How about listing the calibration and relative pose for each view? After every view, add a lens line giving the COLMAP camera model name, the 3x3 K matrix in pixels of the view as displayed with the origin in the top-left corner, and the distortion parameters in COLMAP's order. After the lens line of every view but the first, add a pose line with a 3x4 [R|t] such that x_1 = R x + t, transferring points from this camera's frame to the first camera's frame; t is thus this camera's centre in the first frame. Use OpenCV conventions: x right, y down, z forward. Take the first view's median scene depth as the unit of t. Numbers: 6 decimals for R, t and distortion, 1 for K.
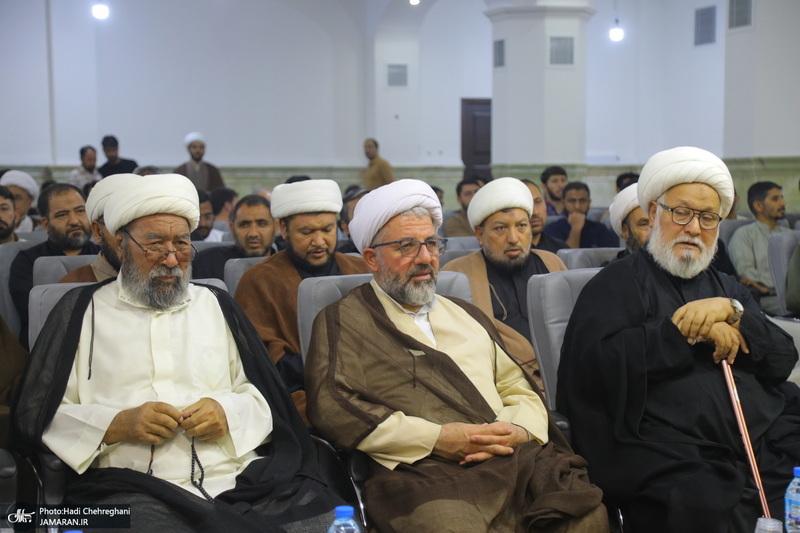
lens RADIAL K [[1501.5, 0, 400.0], [0, 1501.5, 266.5], [0, 0, 1]] dist [0.472957, 0.001057]
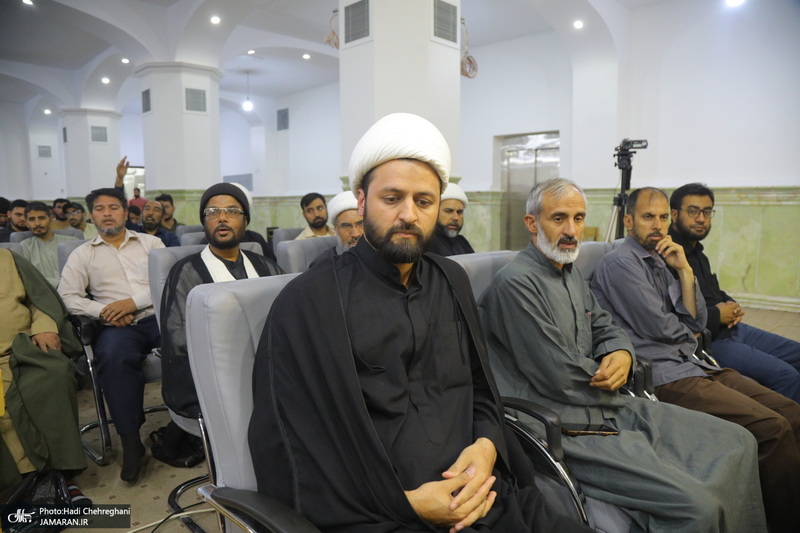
lens RADIAL K [[554.0, 0, 400.0], [0, 554.0, 266.5], [0, 0, 1]] dist [-0.074913, -0.001017]
pose [[0.923587, -0.037678, 0.381532, 0.184634], [0.019162, 0.998452, 0.052215, -0.010770], [-0.382909, -0.040914, 0.922880, 0.261742]]
